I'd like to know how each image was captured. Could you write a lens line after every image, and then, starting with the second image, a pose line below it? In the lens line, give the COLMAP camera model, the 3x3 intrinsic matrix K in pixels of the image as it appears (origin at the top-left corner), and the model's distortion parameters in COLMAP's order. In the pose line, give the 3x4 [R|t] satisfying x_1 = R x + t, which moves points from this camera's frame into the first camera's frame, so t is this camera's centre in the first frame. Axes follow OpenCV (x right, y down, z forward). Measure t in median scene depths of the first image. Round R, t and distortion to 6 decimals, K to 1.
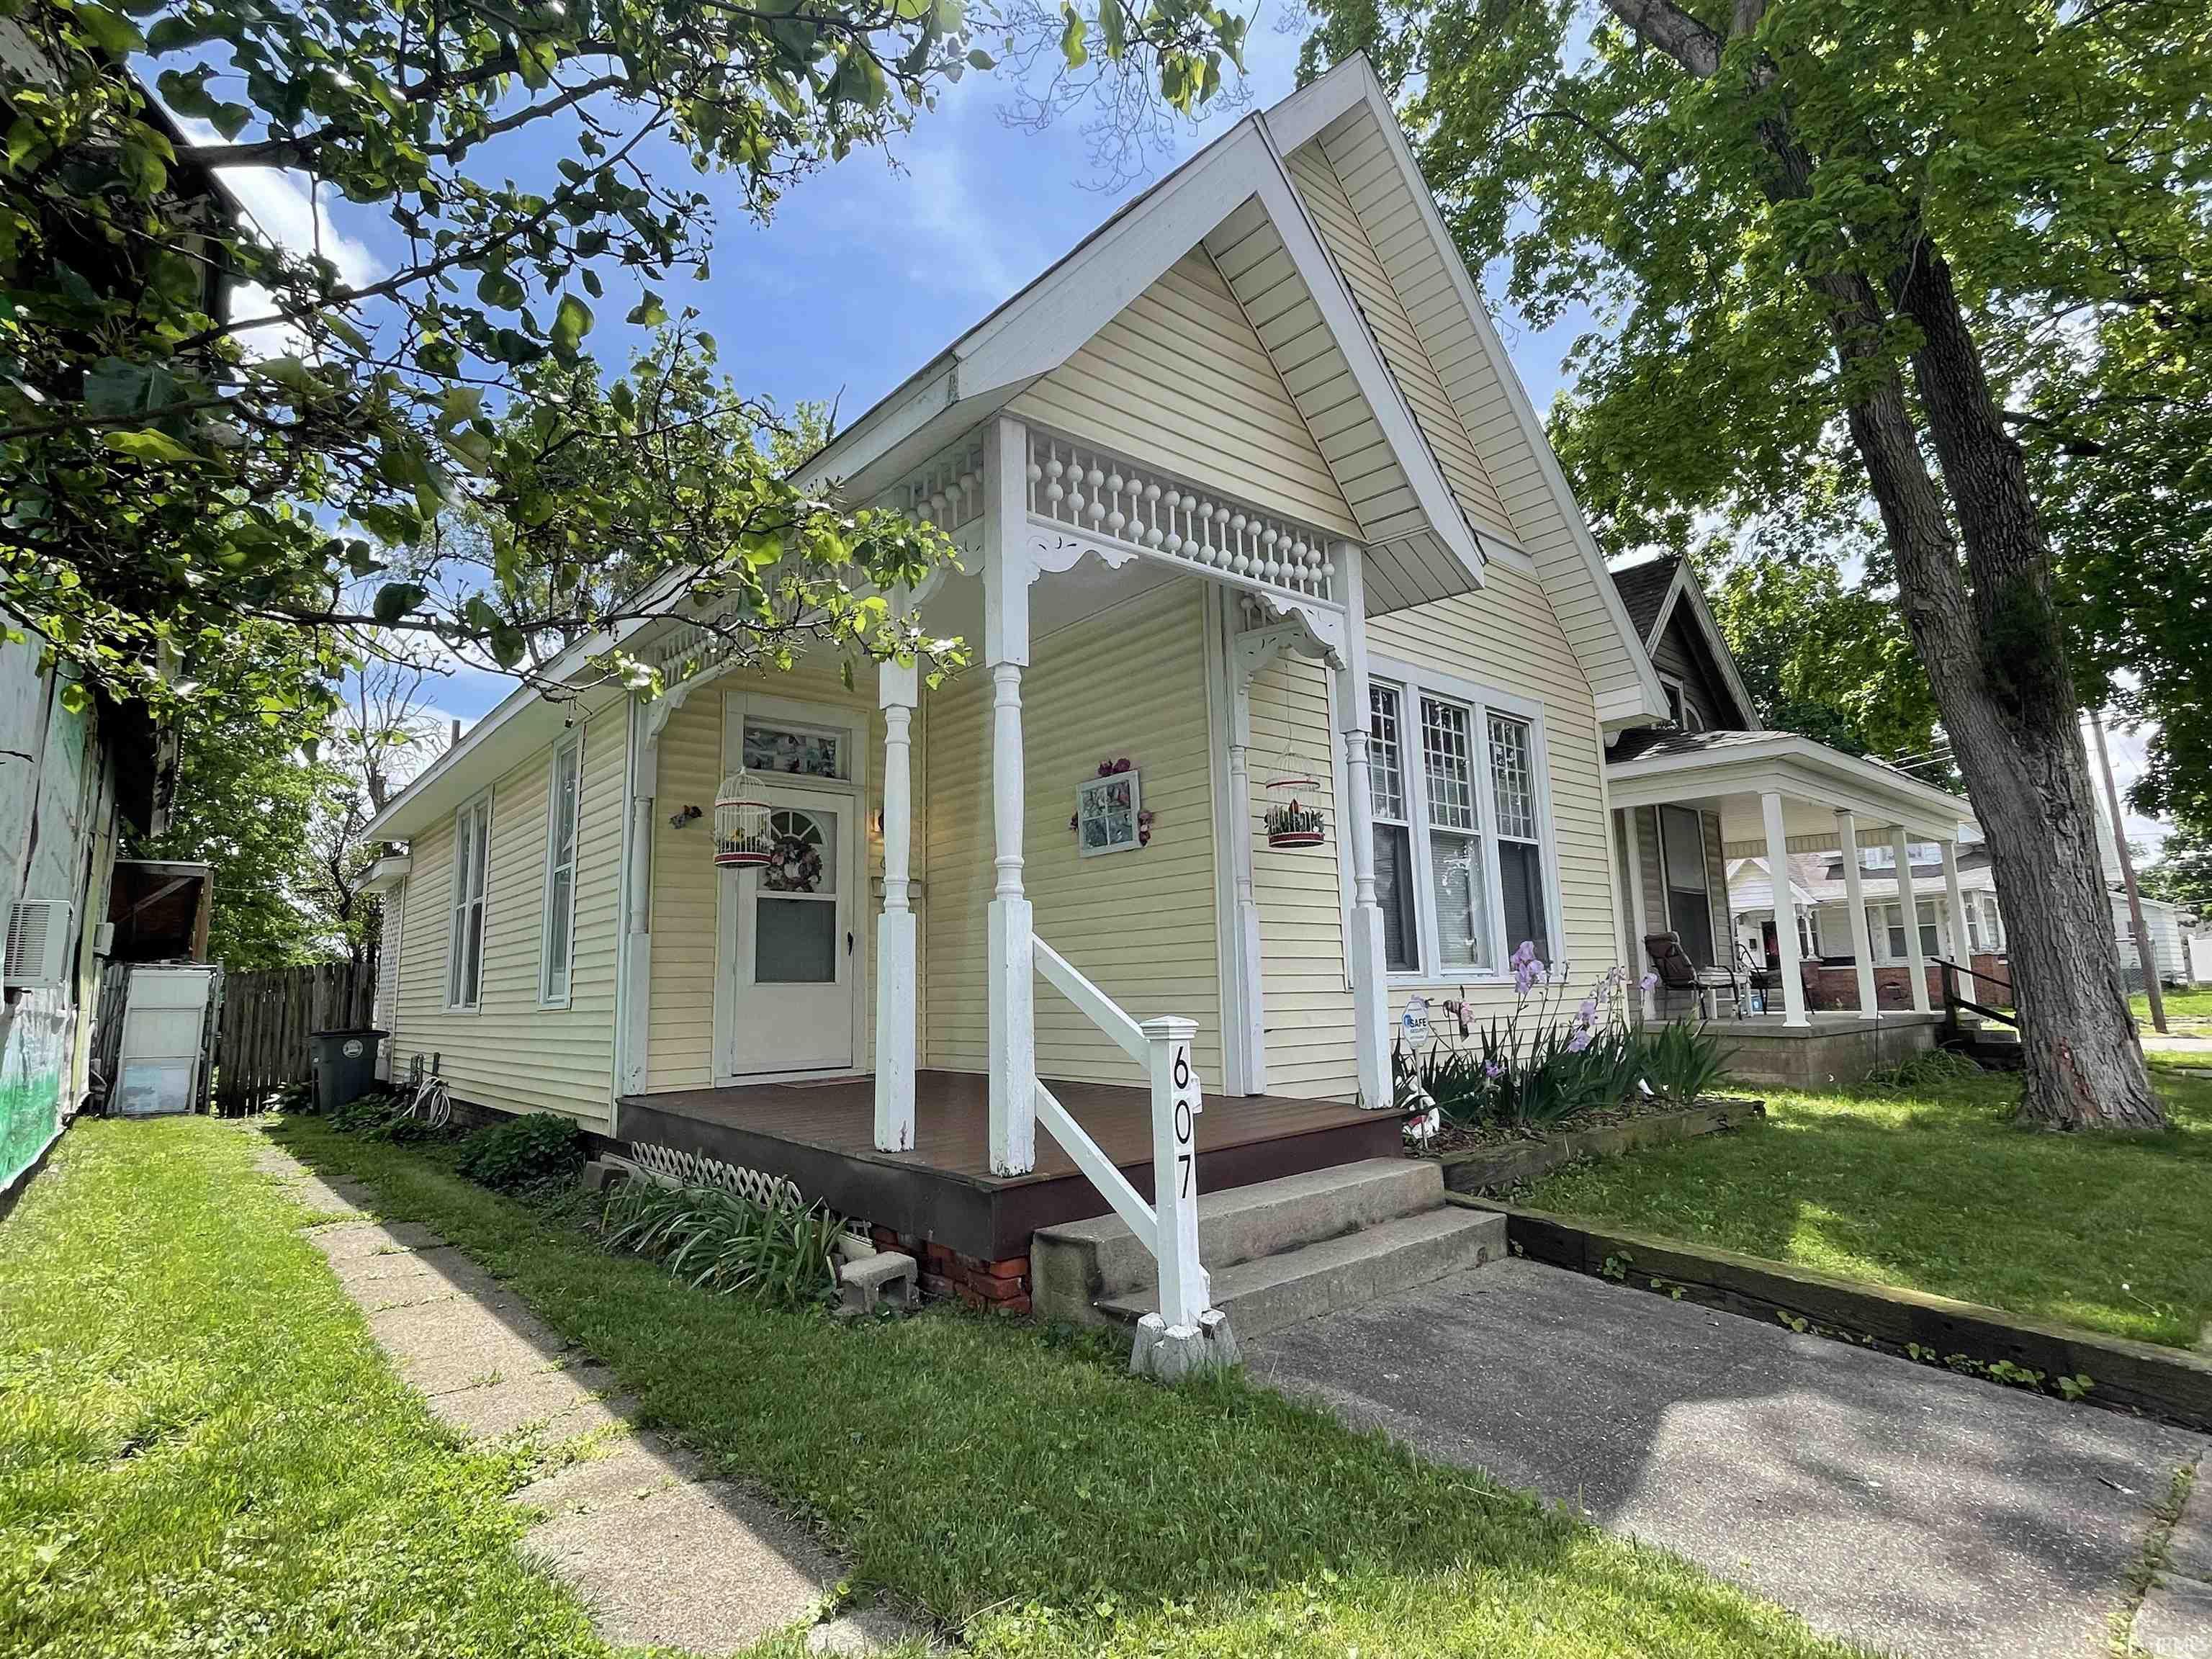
lens RADIAL K [[1101.8, 0, 1106.0], [0, 1101.8, 829.5], [0, 0, 1]] dist [-0.000497, -0.000271]
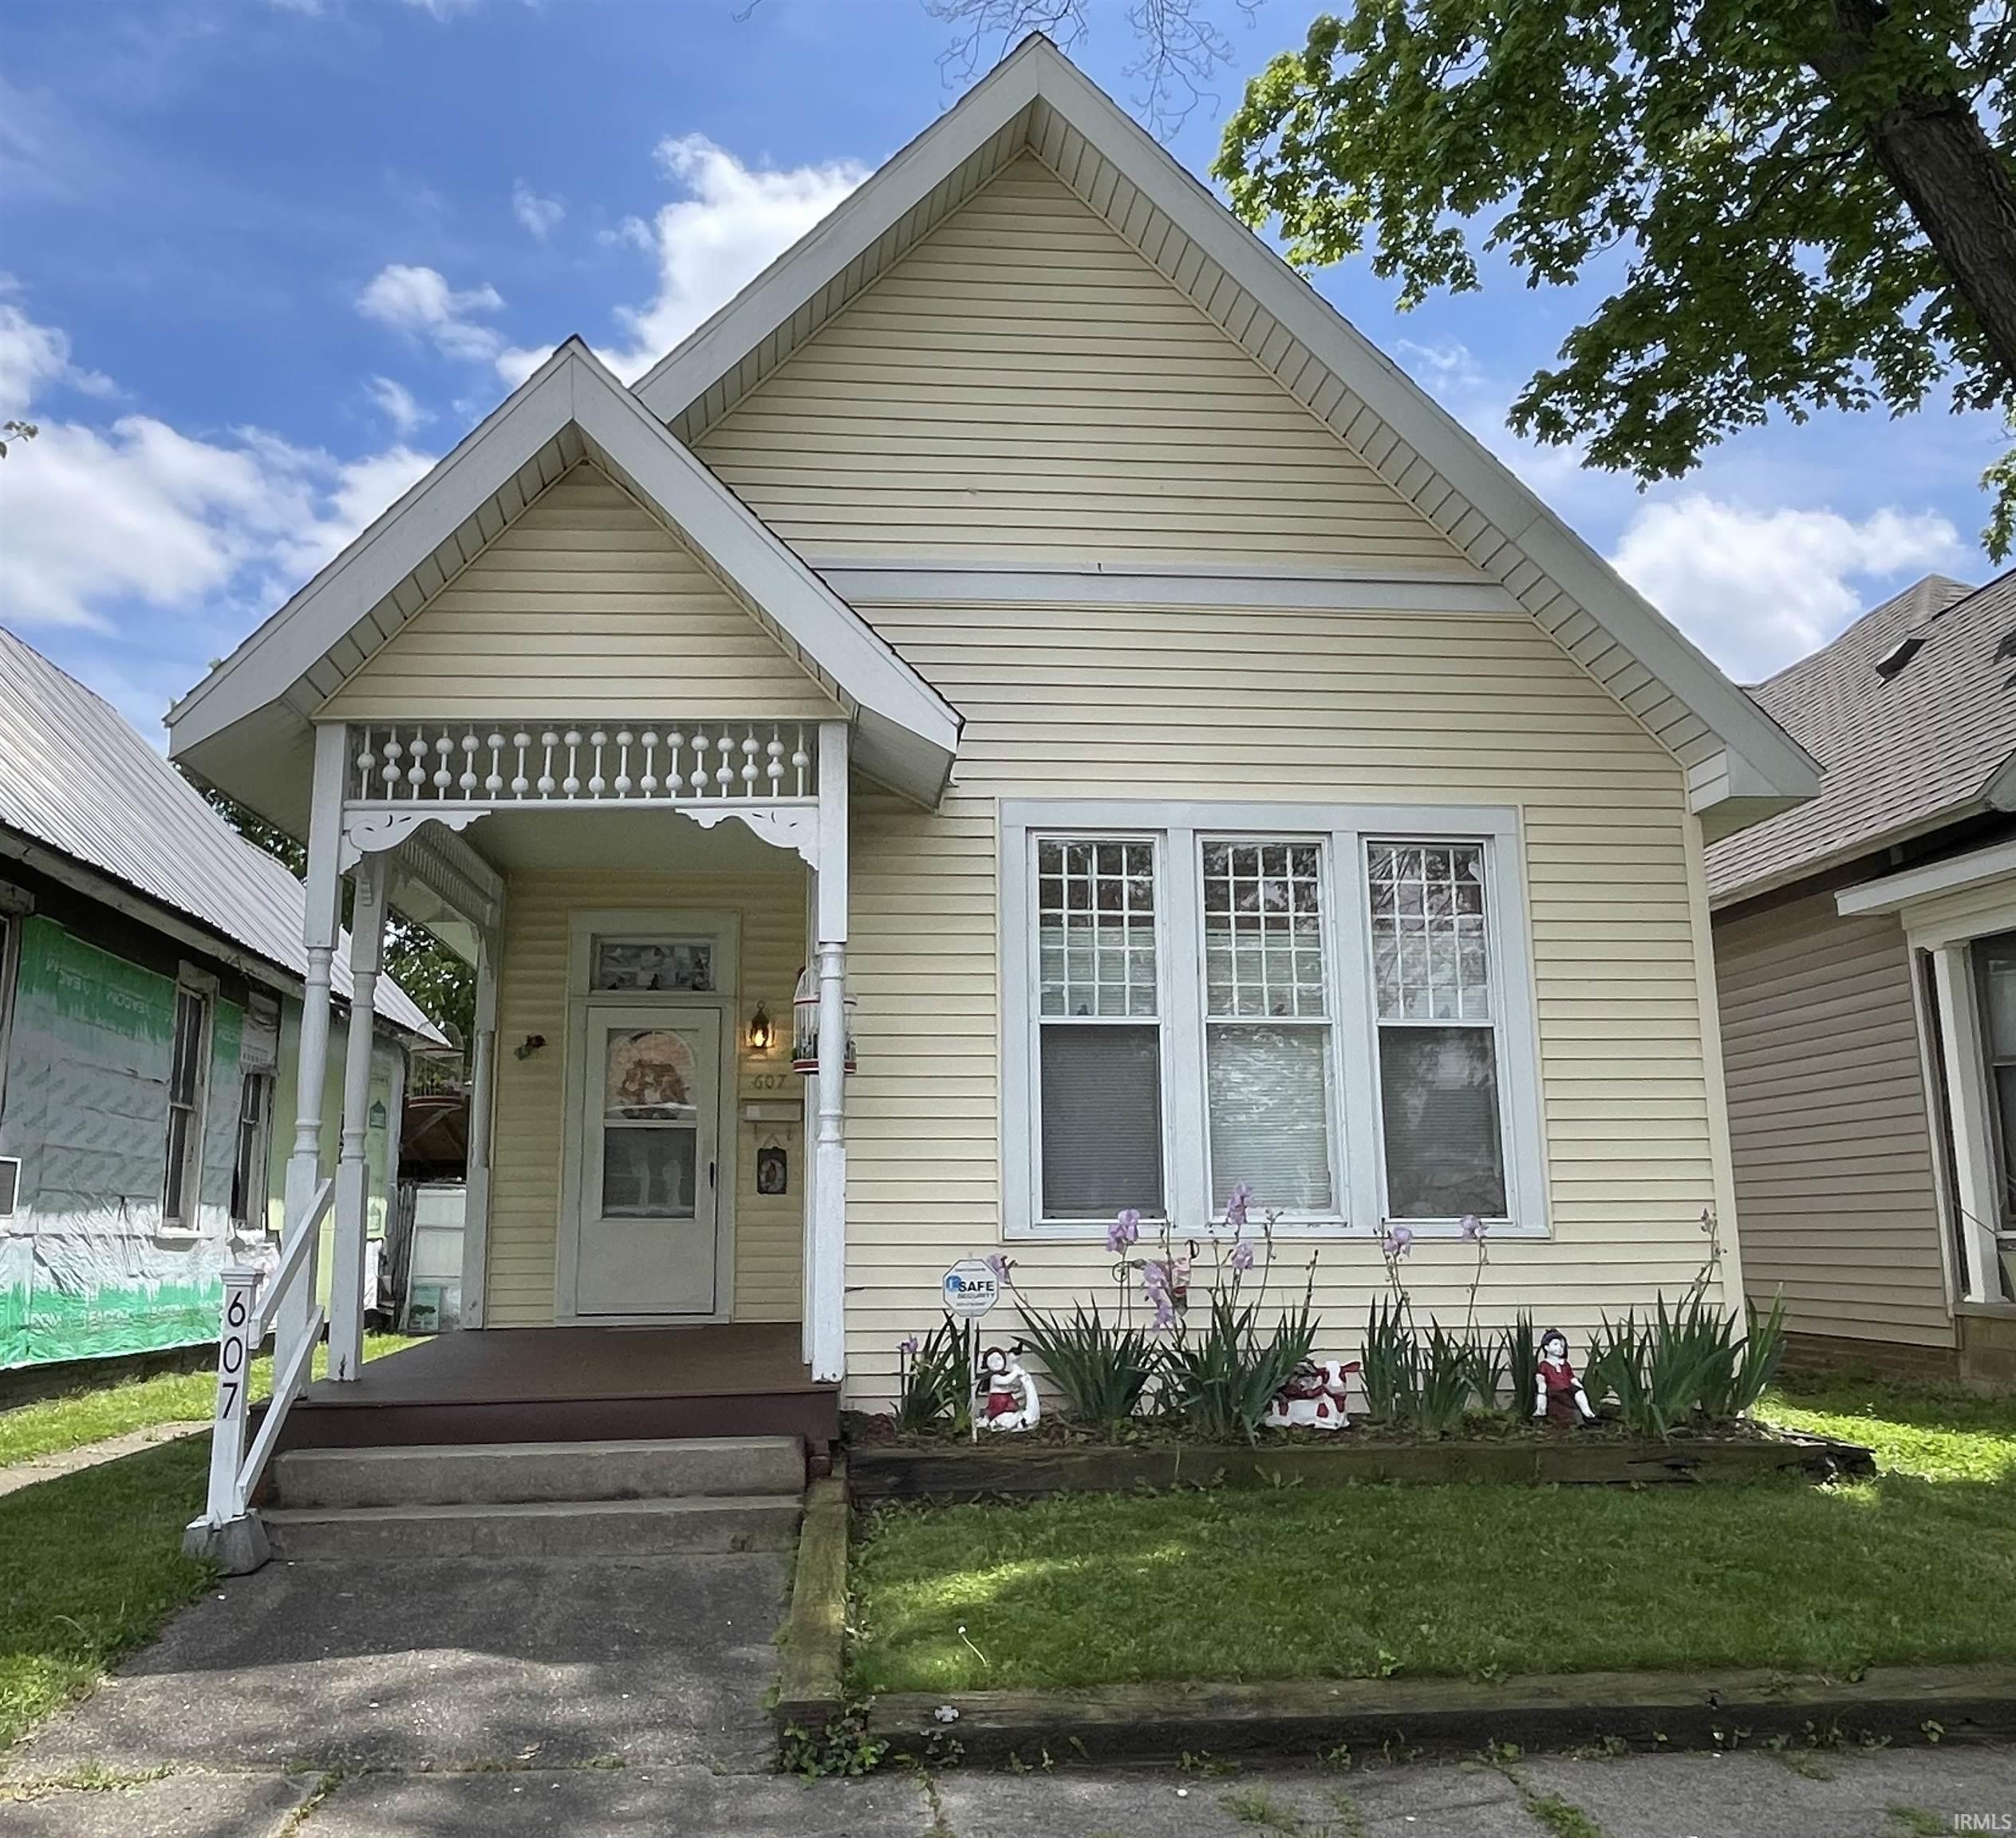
lens RADIAL K [[1716.3, 0, 934.1], [0, 1716.3, 921.3], [0, 0, 1]] dist [0.001867, 0.001408]
pose [[0.812590, -0.082750, -0.576931, 0.896505], [0.070259, 0.996559, -0.043979, -0.034316], [0.578585, -0.004798, 0.815608, -0.040312]]
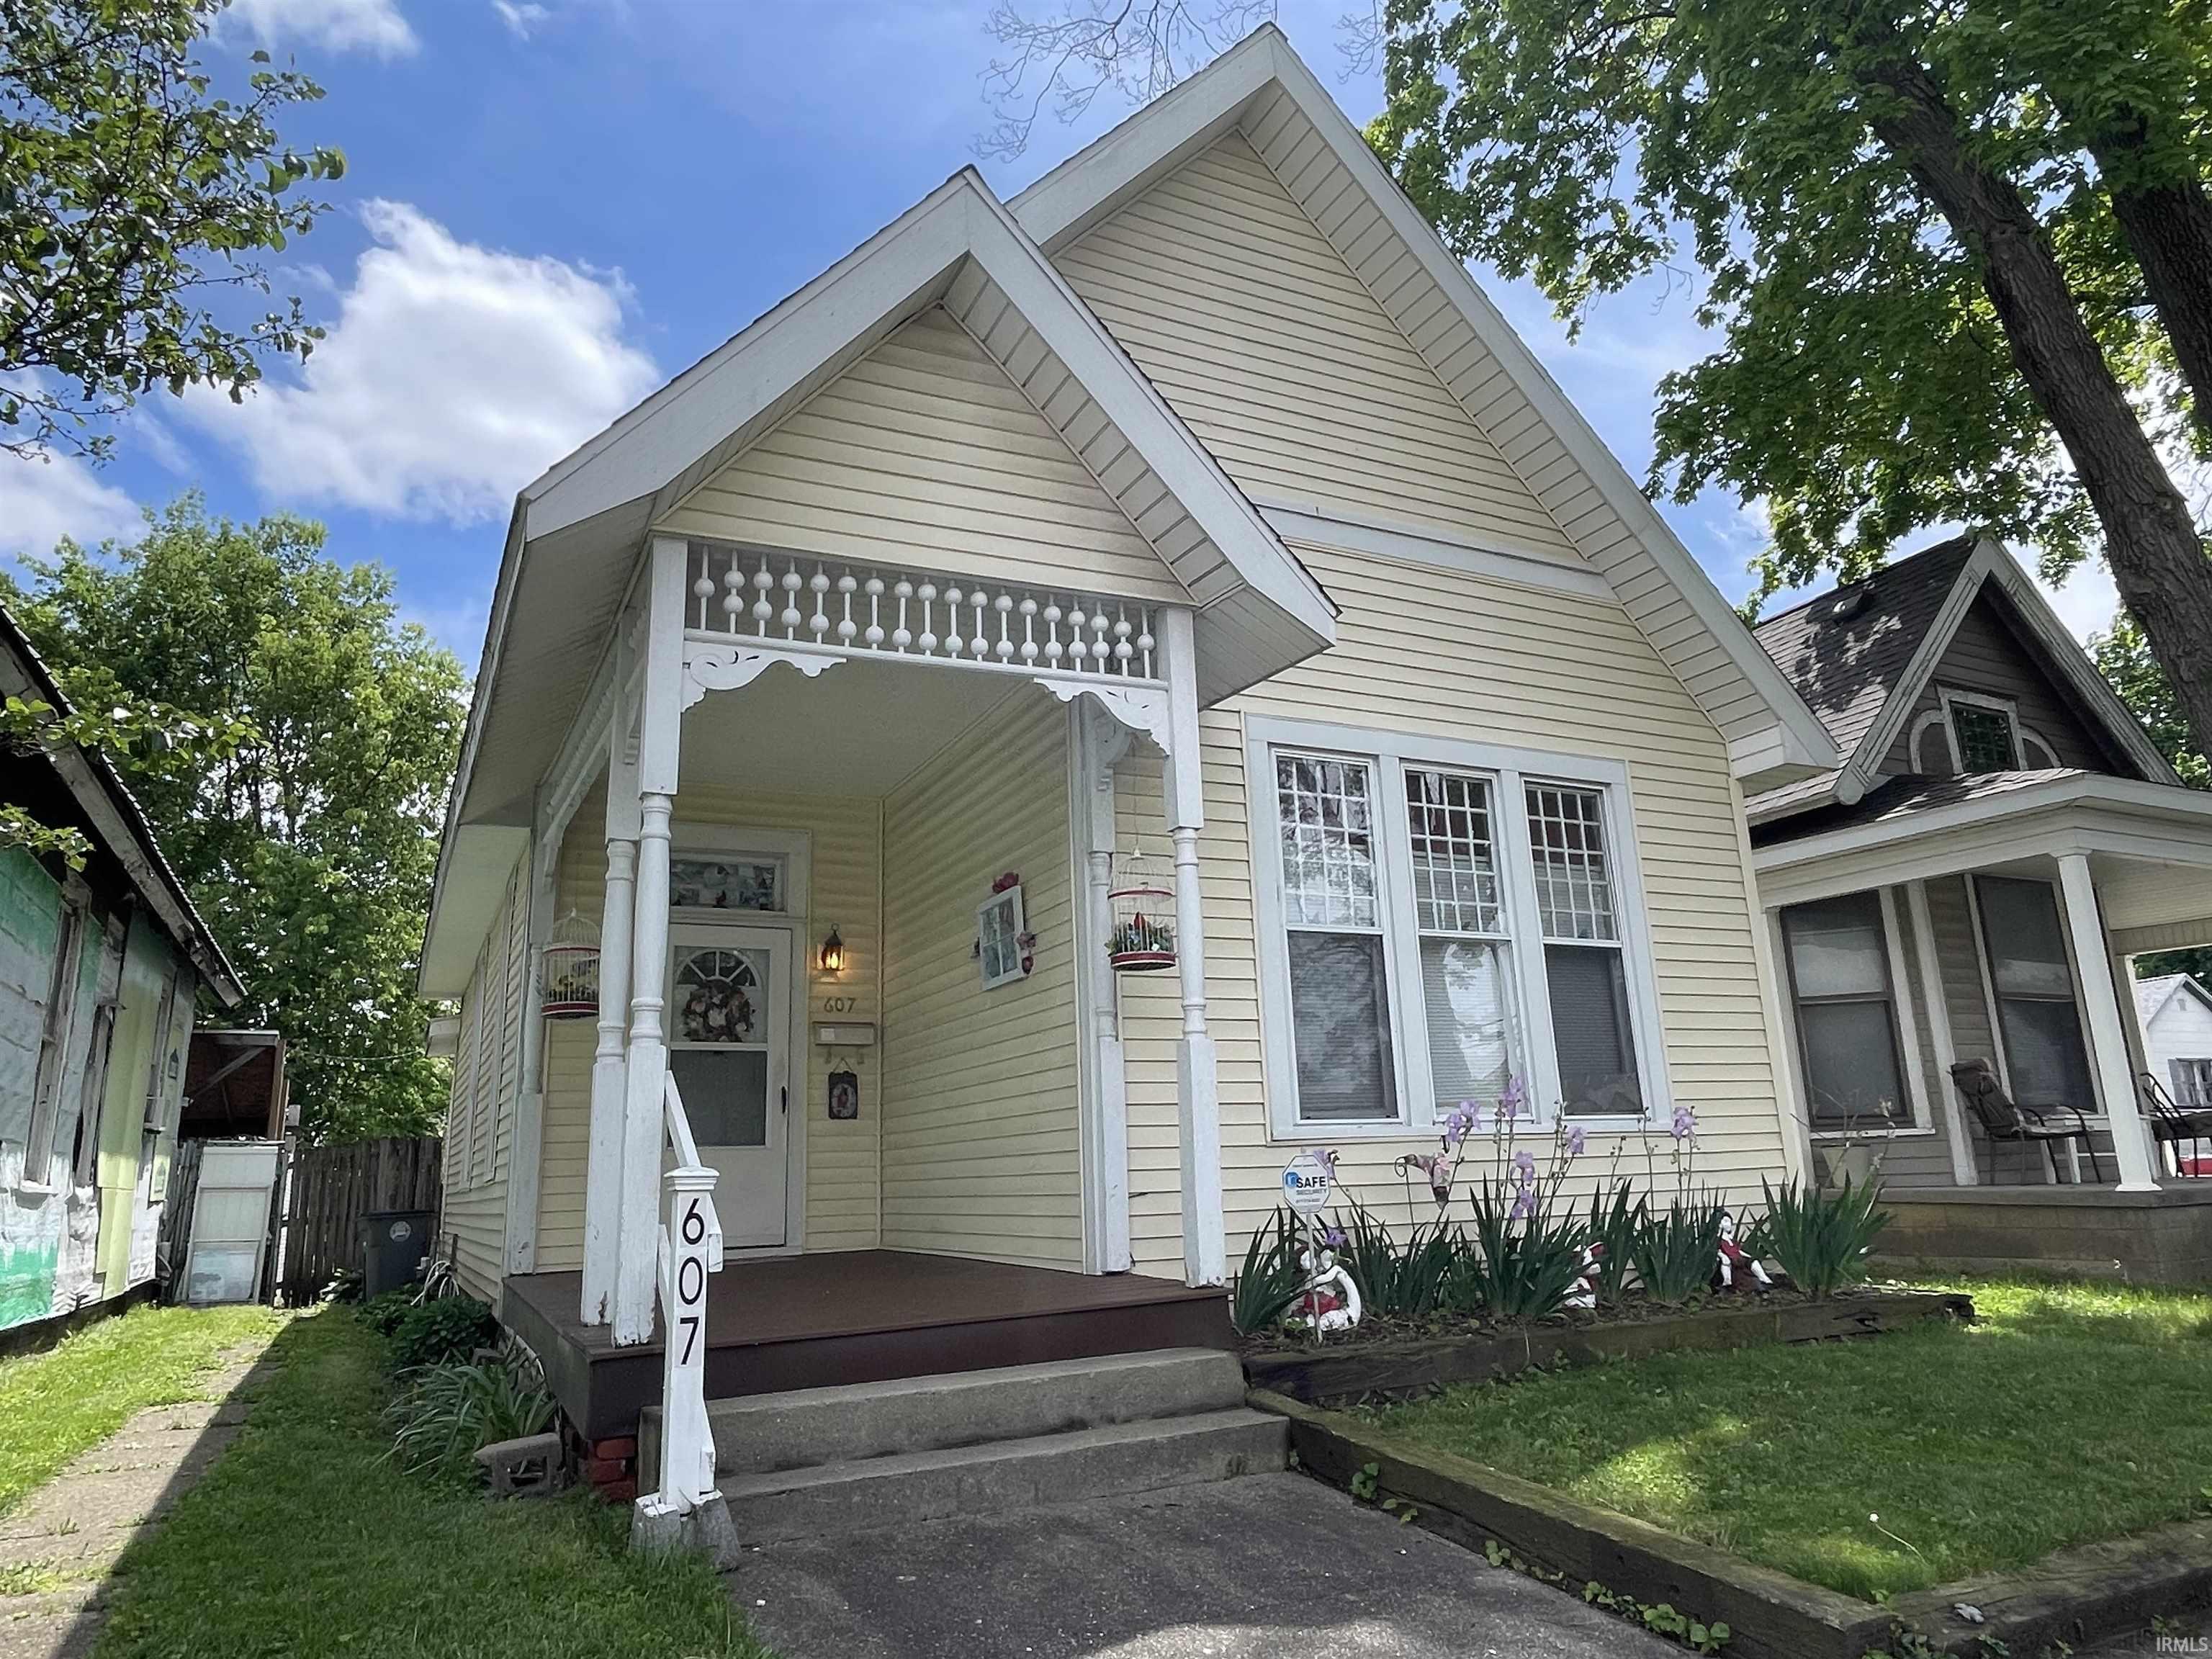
lens RADIAL K [[1429.6, 0, 1106.0], [0, 1429.6, 829.5], [0, 0, 1]] dist [0.002268, 0.000839]
pose [[0.969671, -0.067195, -0.234995, 0.356668], [0.047140, 0.994830, -0.089949, 0.005592], [0.239824, 0.076143, 0.967826, -0.056705]]
